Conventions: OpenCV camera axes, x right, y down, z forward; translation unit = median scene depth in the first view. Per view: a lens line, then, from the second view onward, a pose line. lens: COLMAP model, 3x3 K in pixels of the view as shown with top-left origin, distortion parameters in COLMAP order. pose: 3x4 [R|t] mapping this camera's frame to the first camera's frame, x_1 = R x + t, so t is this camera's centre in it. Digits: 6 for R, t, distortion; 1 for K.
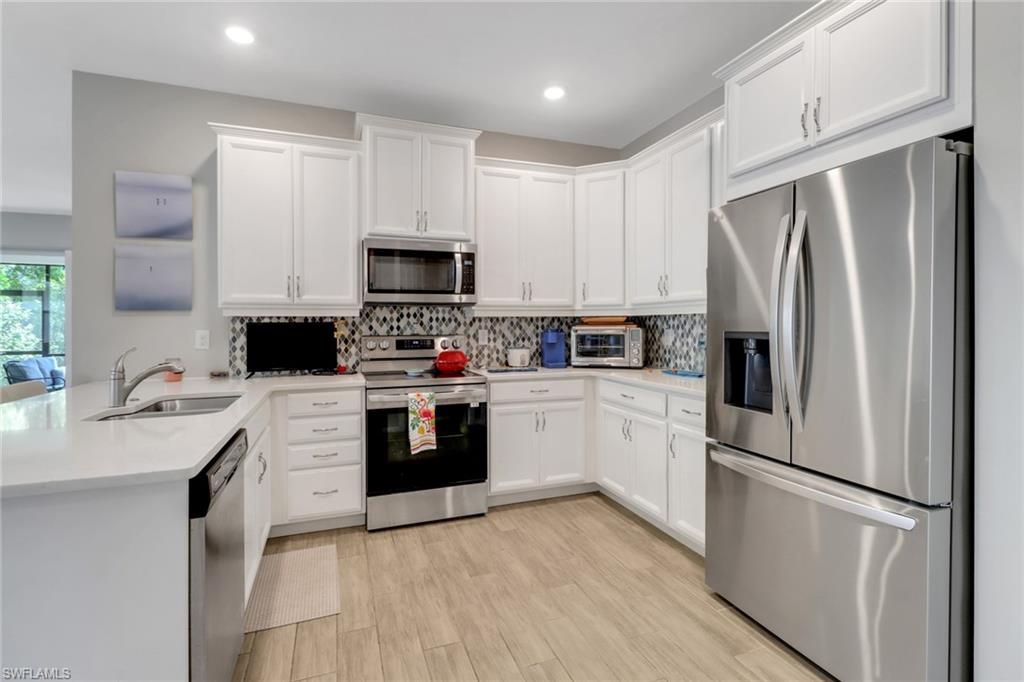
lens RADIAL K [[471.7, 0, 514.4], [0, 471.7, 324.3], [0, 0, 1]] dist [0.036182, -0.014162]
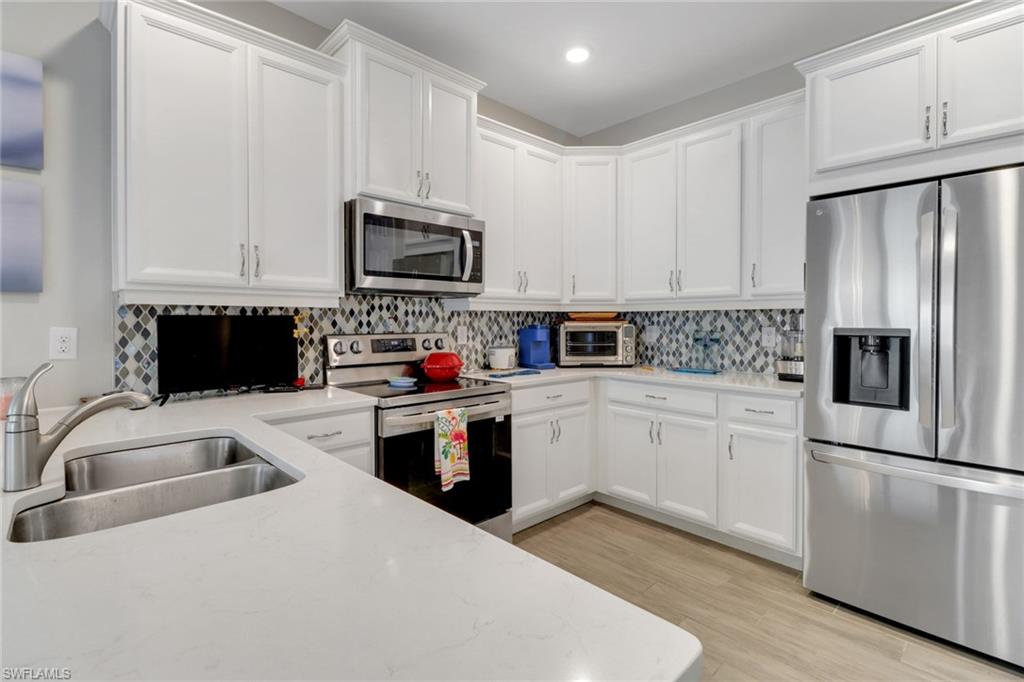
lens RADIAL K [[471.7, 0, 514.4], [0, 471.7, 324.3], [0, 0, 1]] dist [0.036182, -0.014162]
pose [[0.919171, 0.001153, 0.393857, -0.341632], [-0.004518, 0.999961, 0.007616, 0.001606], [-0.393833, -0.008780, 0.919140, 0.218576]]
